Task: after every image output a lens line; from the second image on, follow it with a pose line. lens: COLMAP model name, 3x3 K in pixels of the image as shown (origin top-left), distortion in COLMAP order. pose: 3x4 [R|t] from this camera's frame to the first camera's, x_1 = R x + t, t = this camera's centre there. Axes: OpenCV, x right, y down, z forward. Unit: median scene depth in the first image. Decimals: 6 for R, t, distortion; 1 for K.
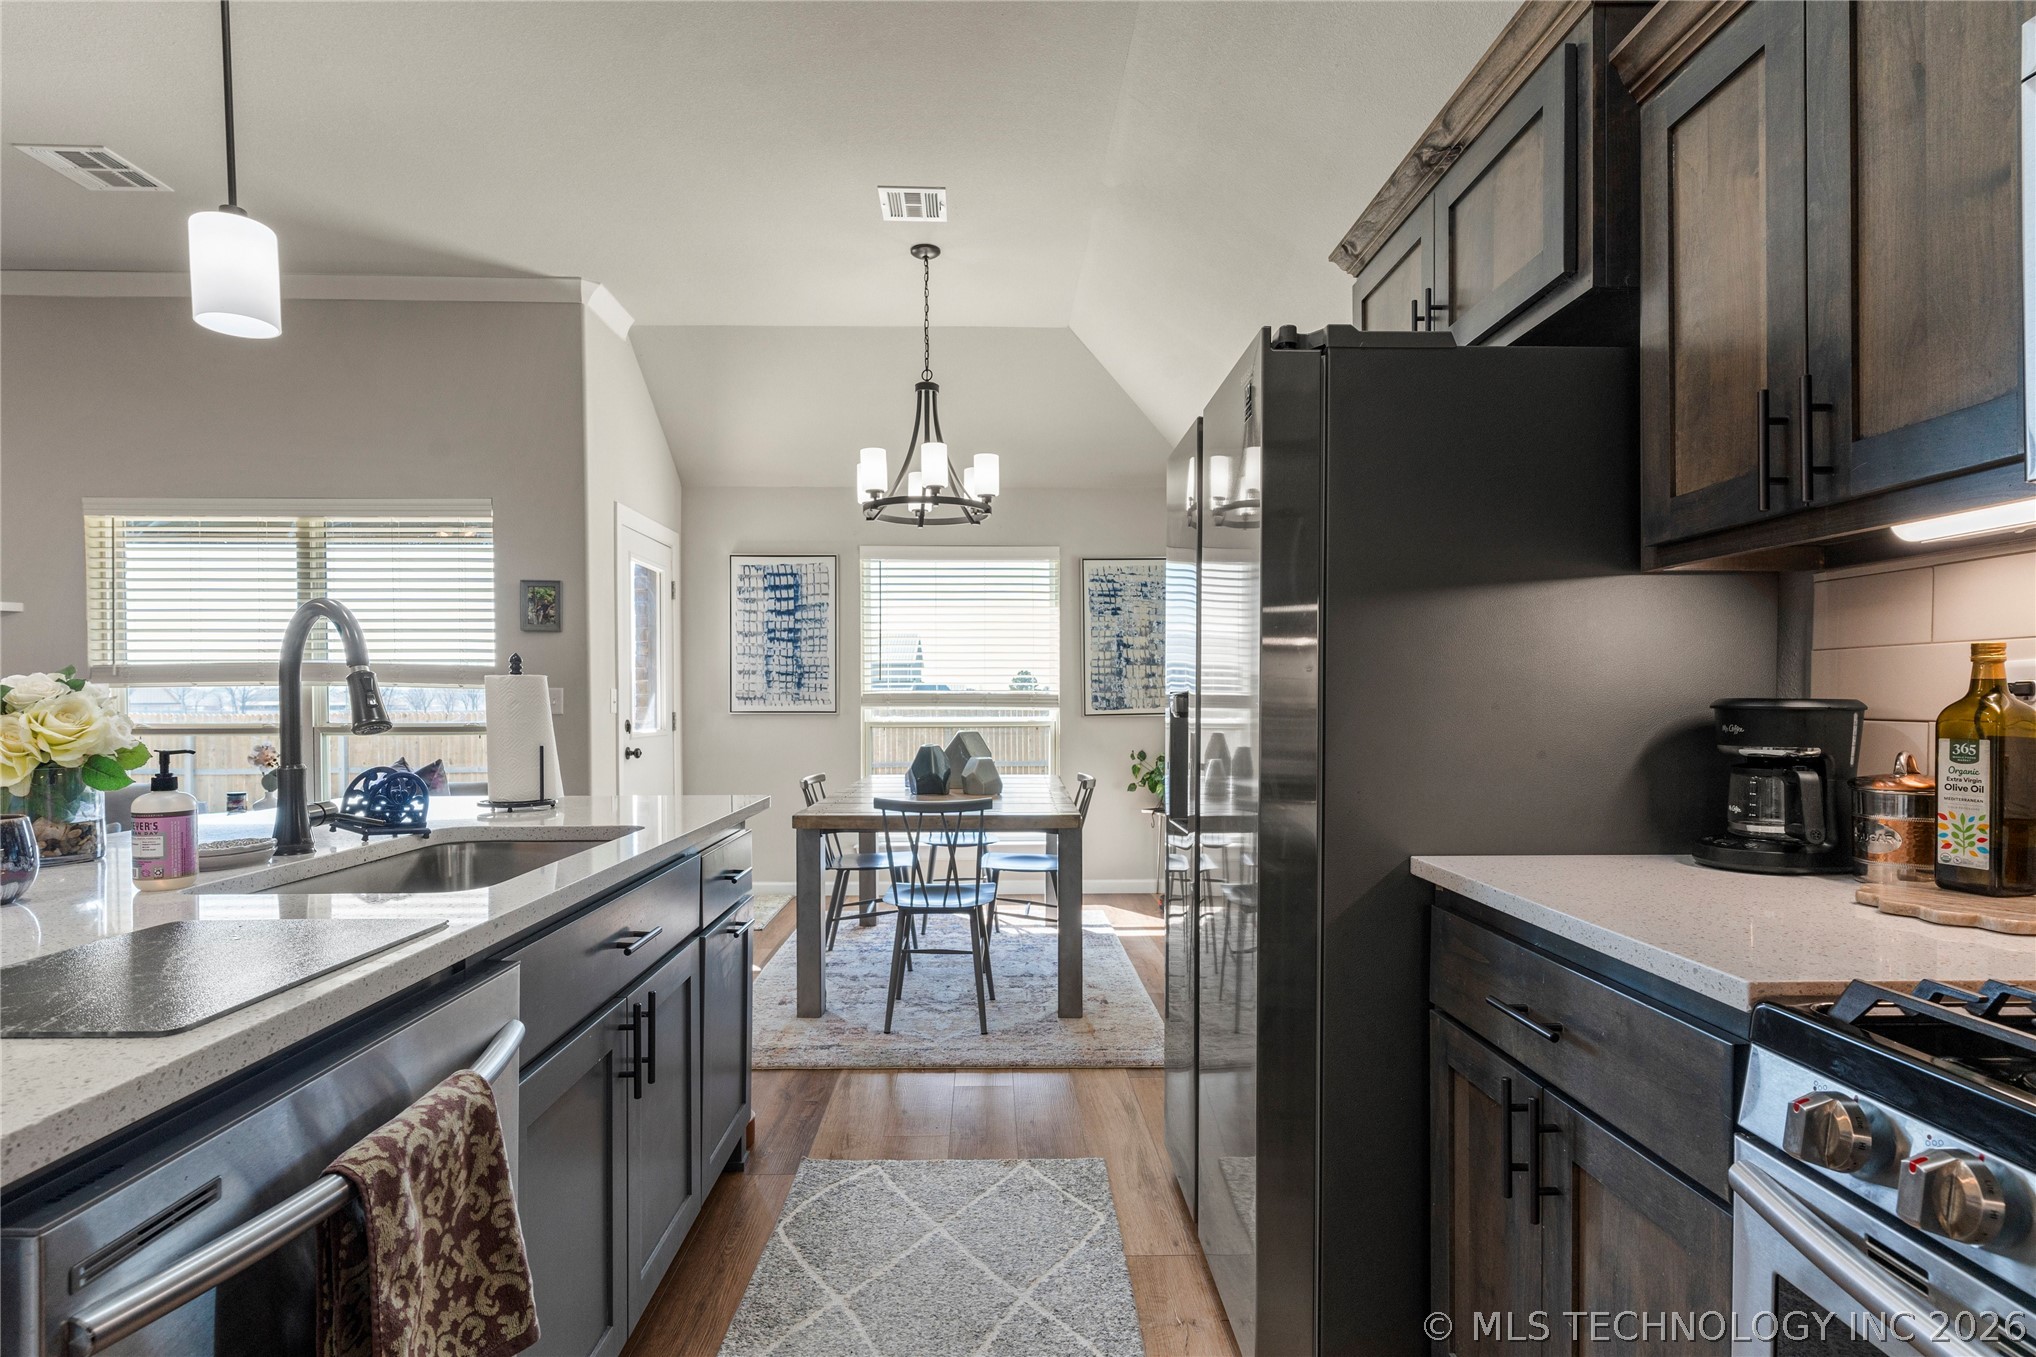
lens RADIAL K [[999.9, 0, 1020.2], [0, 999.9, 709.5], [0, 0, 1]] dist [0.004284, -0.000536]
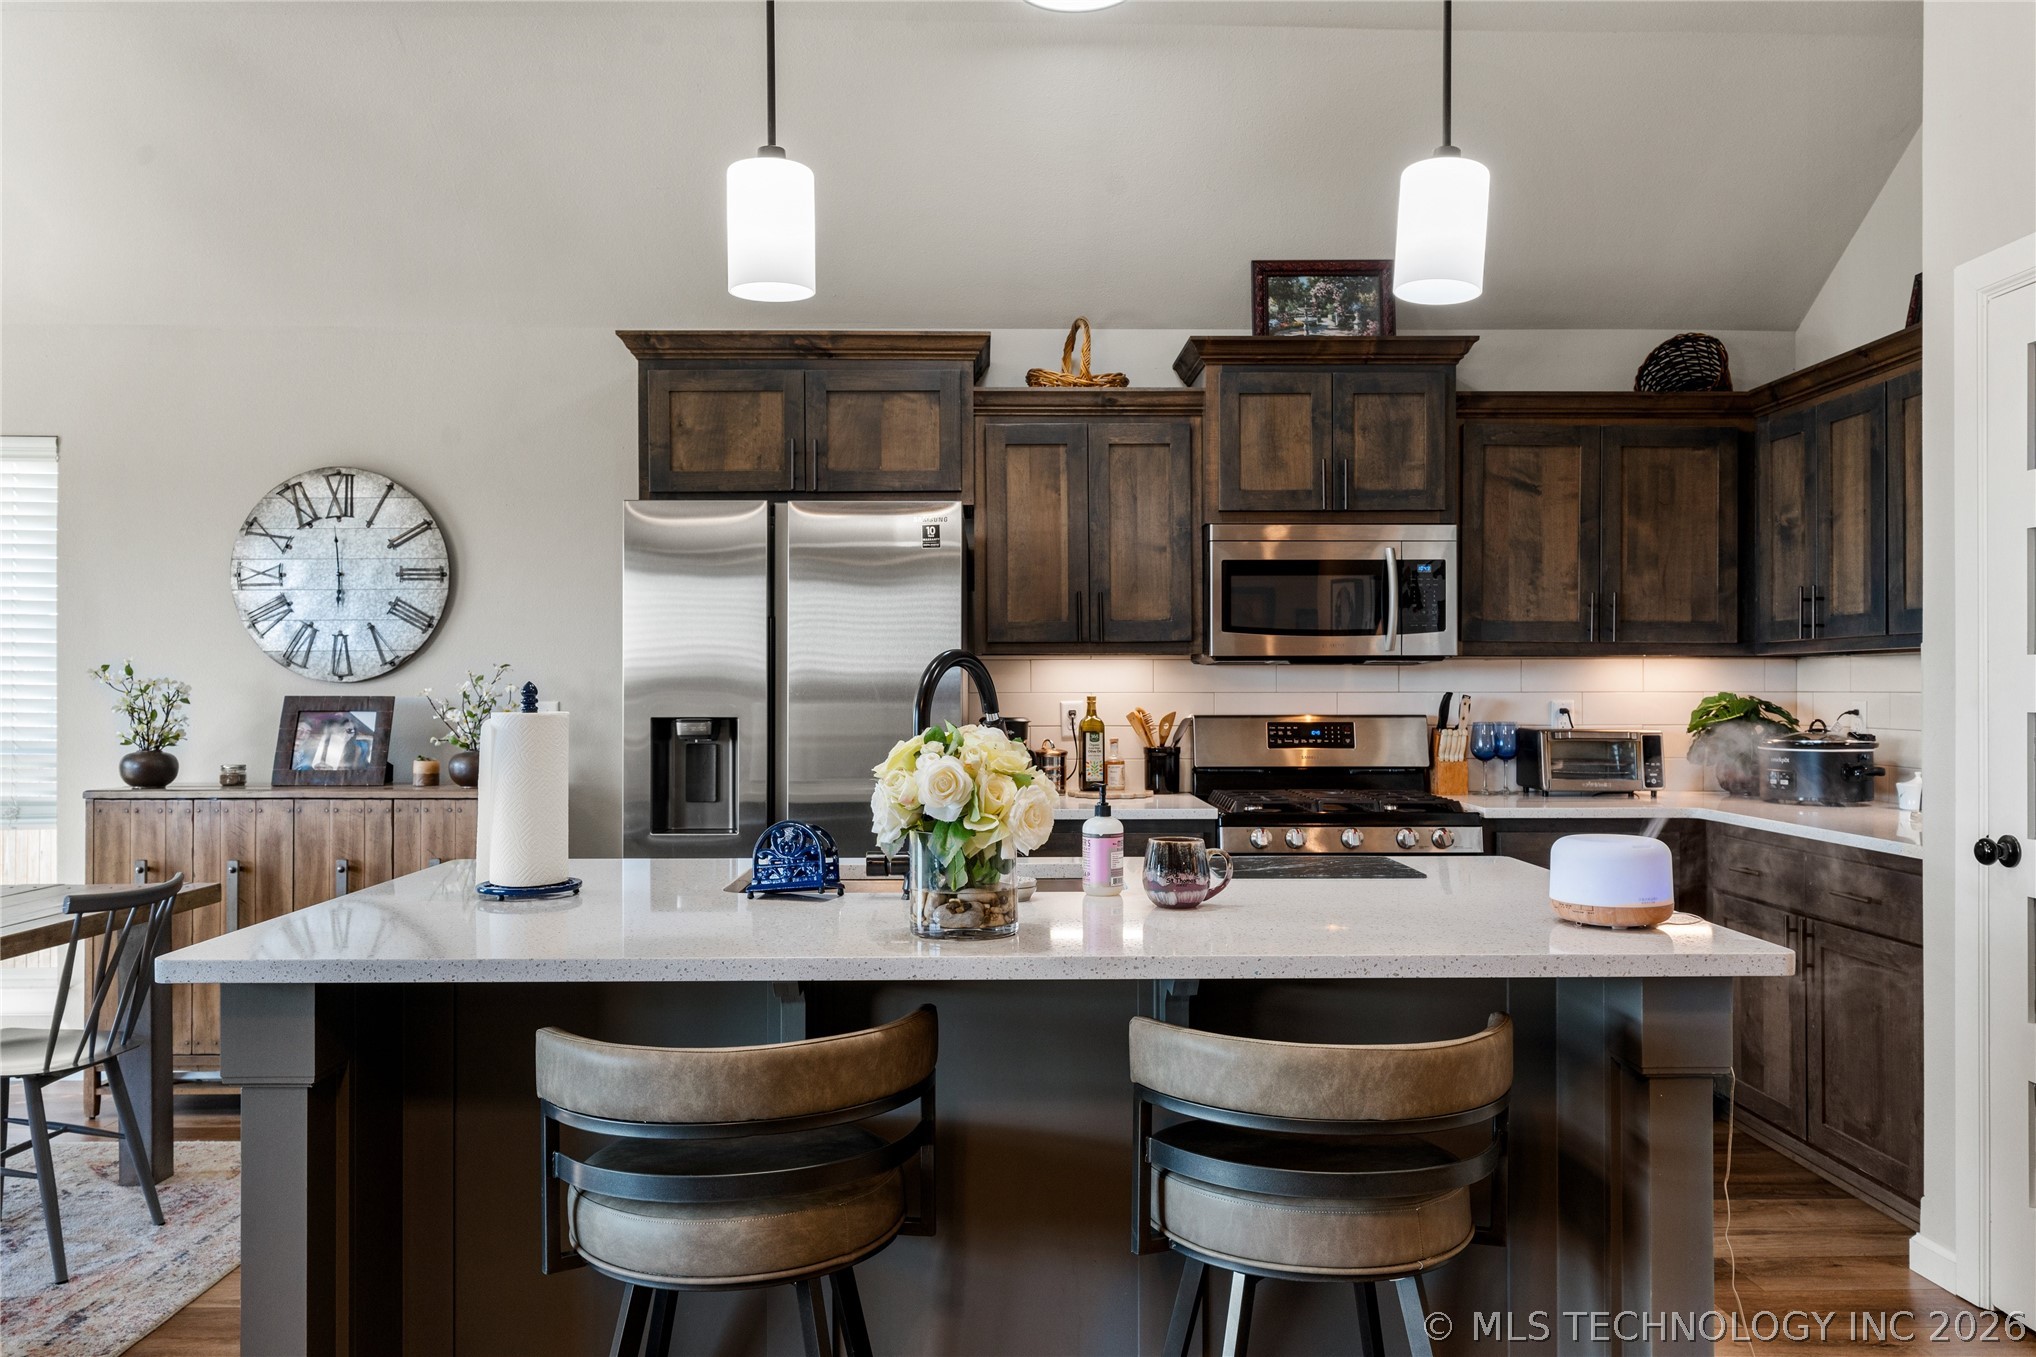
lens RADIAL K [[1478.6, 0, 1019.2], [0, 1478.6, 683.8], [0, 0, 1]] dist [0.002263, -0.000852]
pose [[0.004714, 0.004819, 0.999977, -0.608231], [0.012611, 0.999909, -0.004878, -0.016828], [-0.999909, 0.012634, 0.004653, 0.242279]]
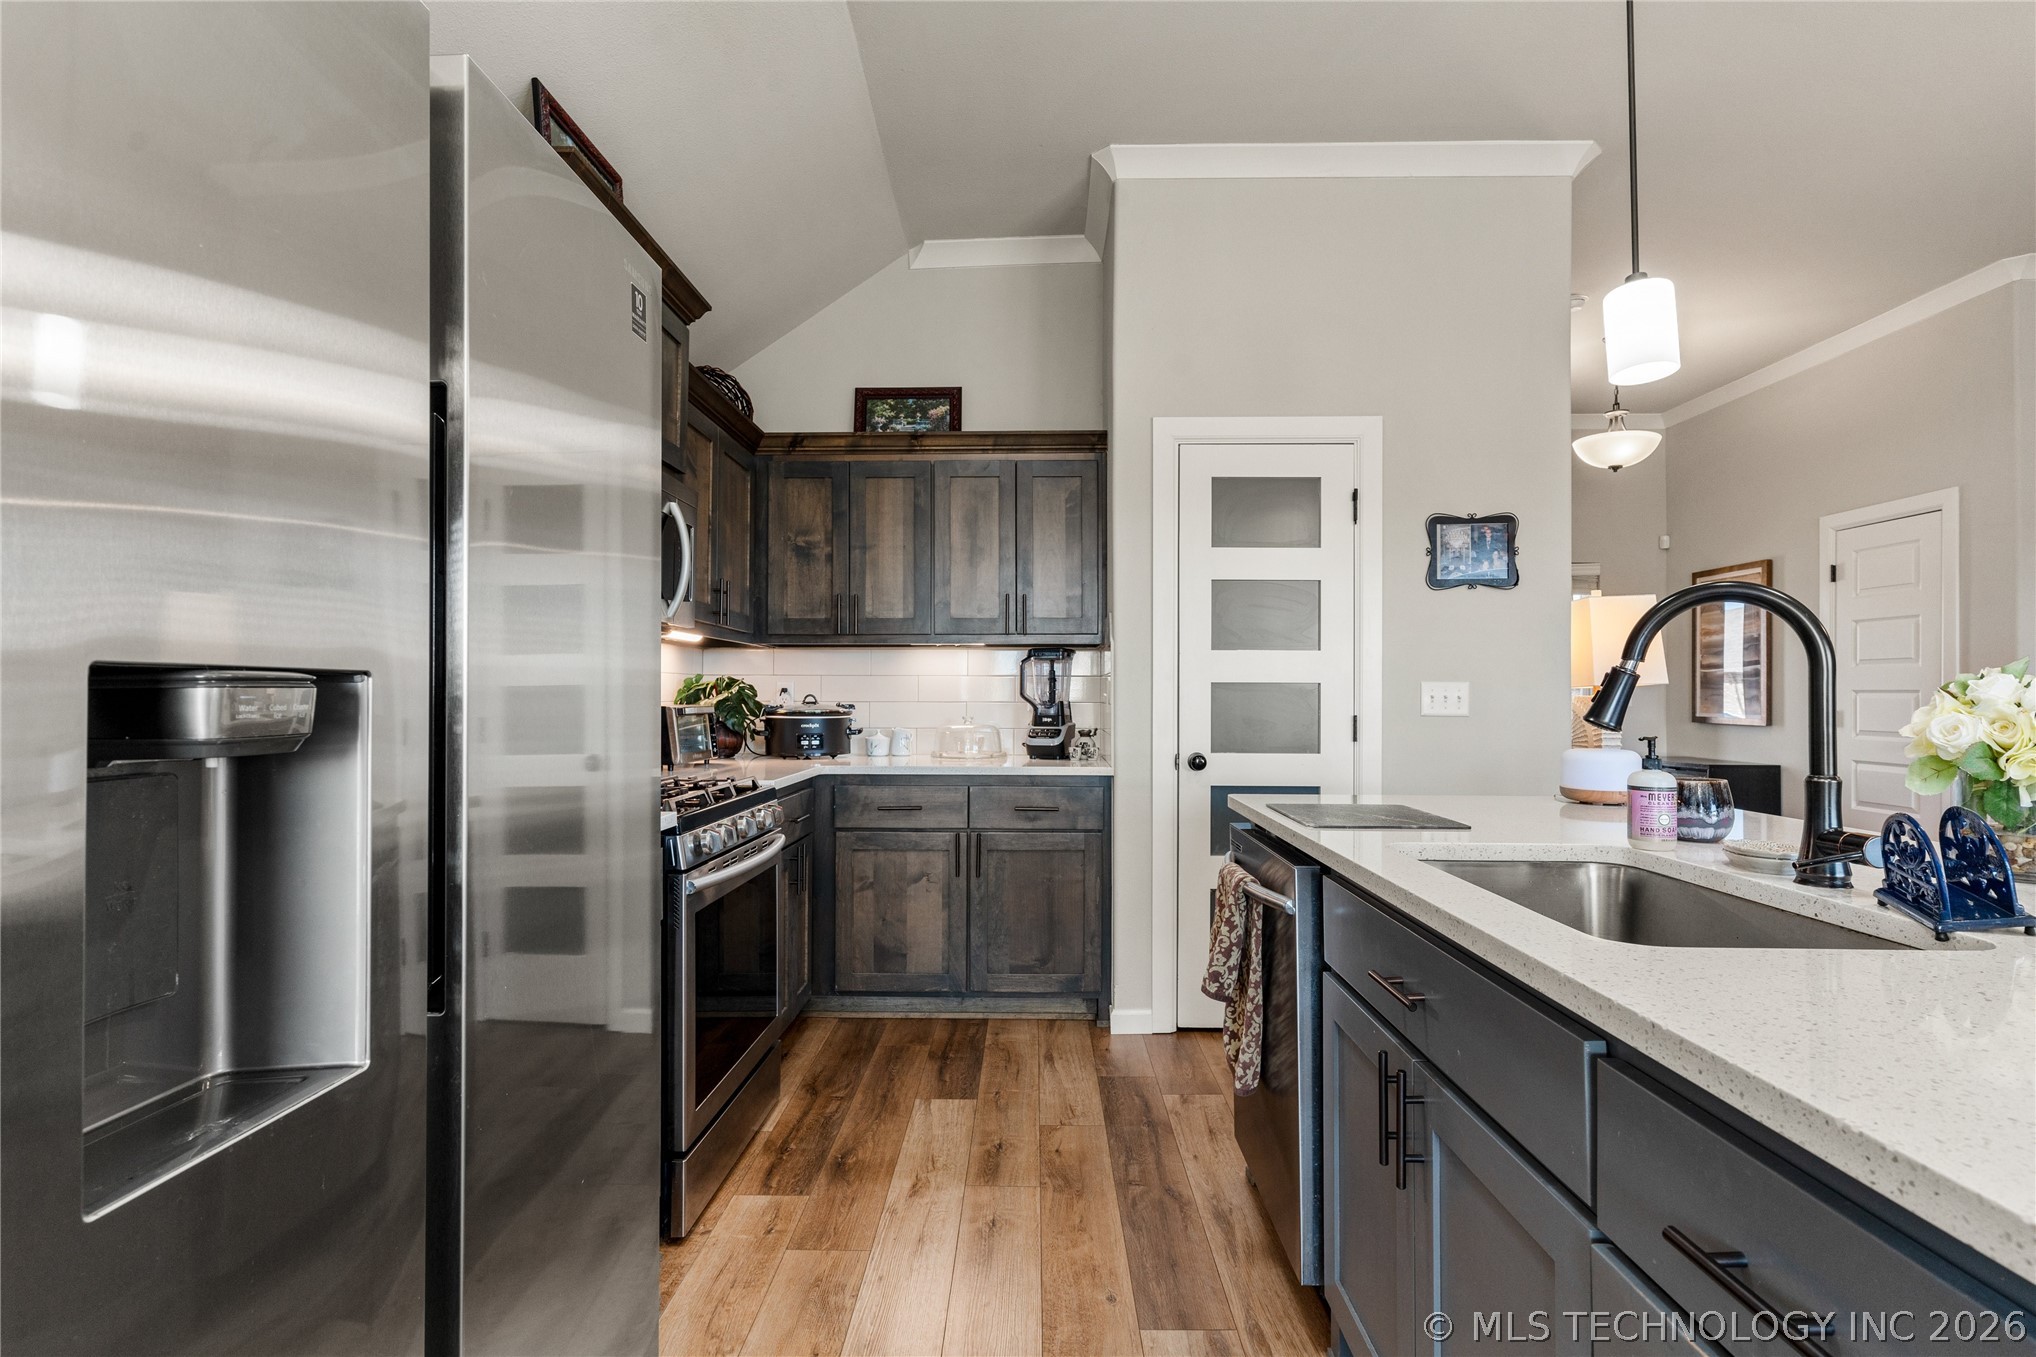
lens RADIAL K [[999.9, 0, 1025.2], [0, 999.9, 678.8], [0, 0, 1]] dist [0.004284, -0.000536]
pose [[-0.999082, 0.000327, 0.042828, -0.032276], [0.000129, 0.999989, -0.004629, -0.005012], [-0.042829, -0.004619, -0.999072, 0.507178]]
